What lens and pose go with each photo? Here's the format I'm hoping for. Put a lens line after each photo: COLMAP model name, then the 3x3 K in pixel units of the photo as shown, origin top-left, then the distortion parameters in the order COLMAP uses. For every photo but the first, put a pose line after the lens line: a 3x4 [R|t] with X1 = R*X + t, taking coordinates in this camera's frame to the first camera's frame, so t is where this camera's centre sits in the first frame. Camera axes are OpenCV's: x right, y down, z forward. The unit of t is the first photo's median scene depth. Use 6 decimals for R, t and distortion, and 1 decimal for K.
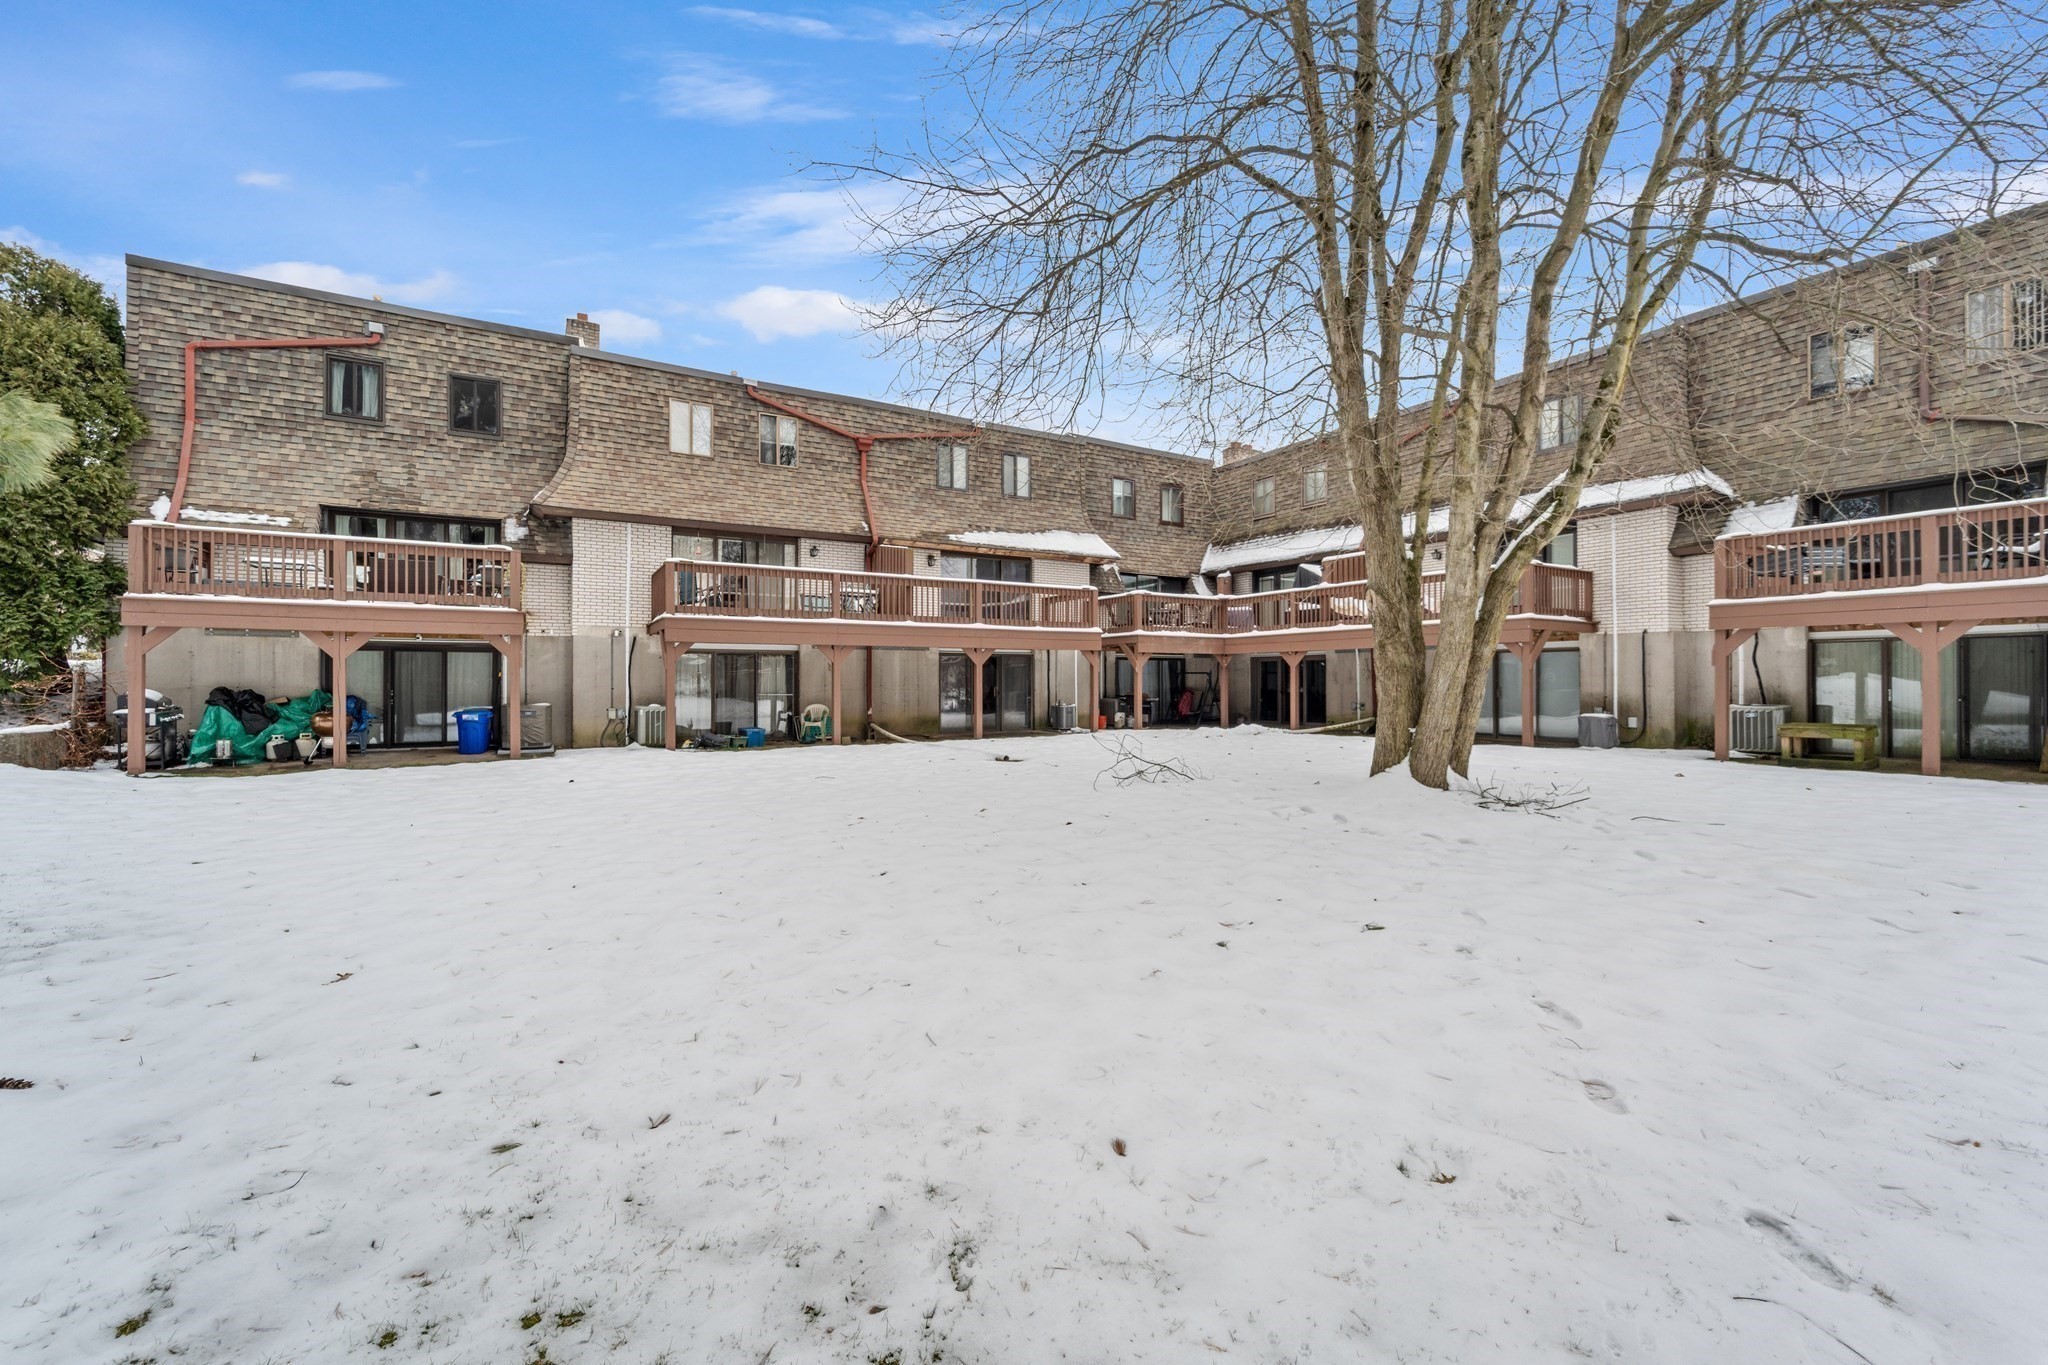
lens RADIAL K [[824.7, 0, 1026.6], [0, 824.7, 692.6], [0, 0, 1]] dist [0.004472, -0.002465]
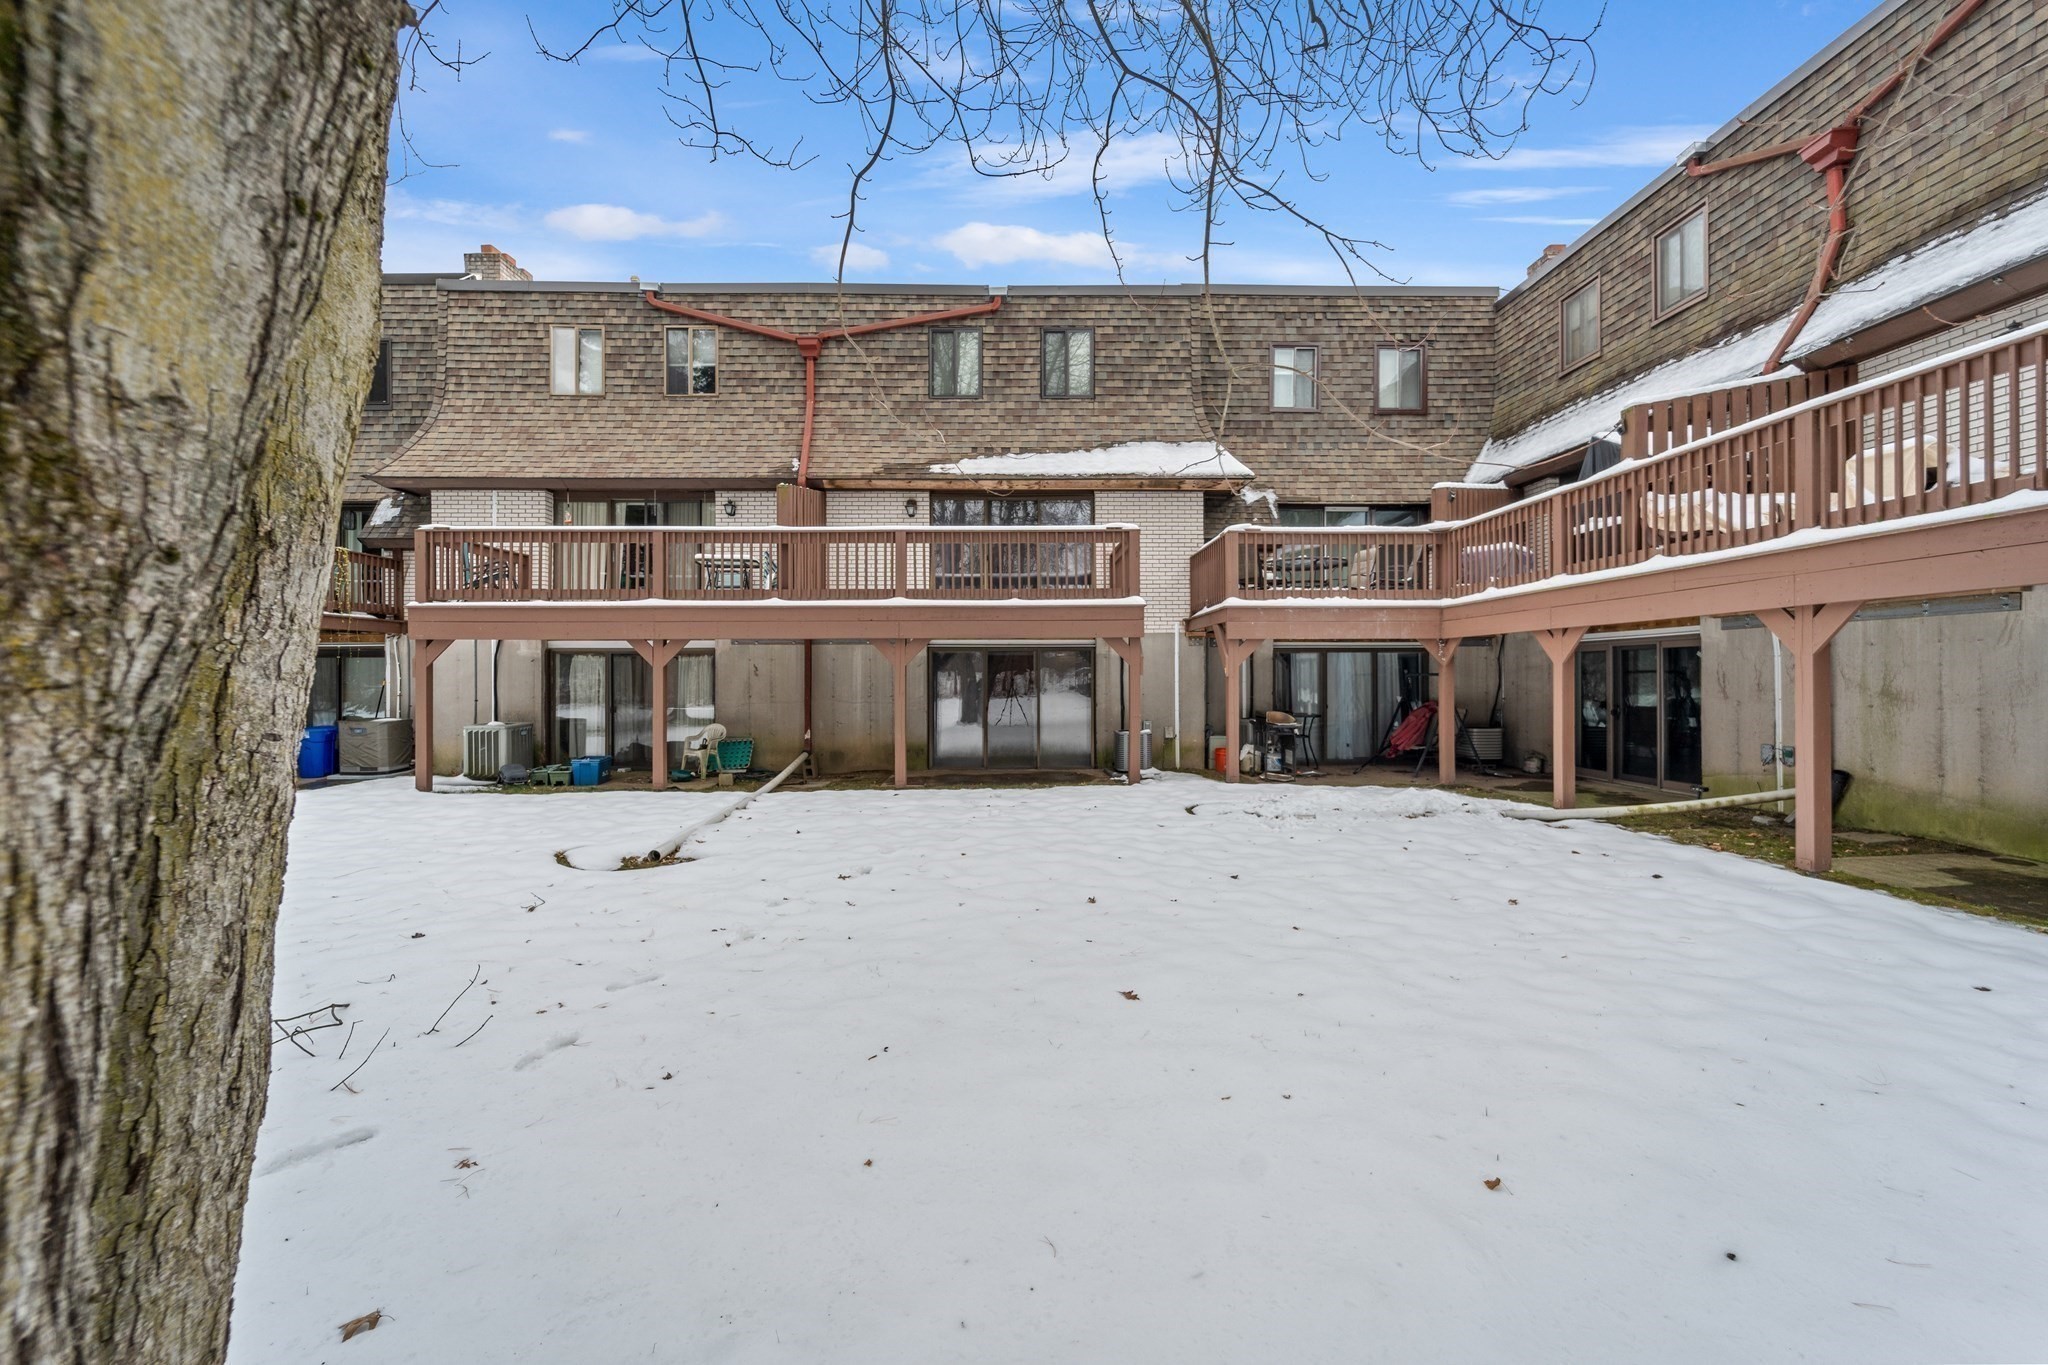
lens RADIAL K [[824.7, 0, 1026.6], [0, 824.7, 692.6], [0, 0, 1]] dist [0.004472, -0.002465]
pose [[0.867076, 0.007772, -0.498115, 0.295981], [-0.006123, 0.999969, 0.004943, -0.015462], [0.498138, -0.001236, 0.867097, 0.469764]]
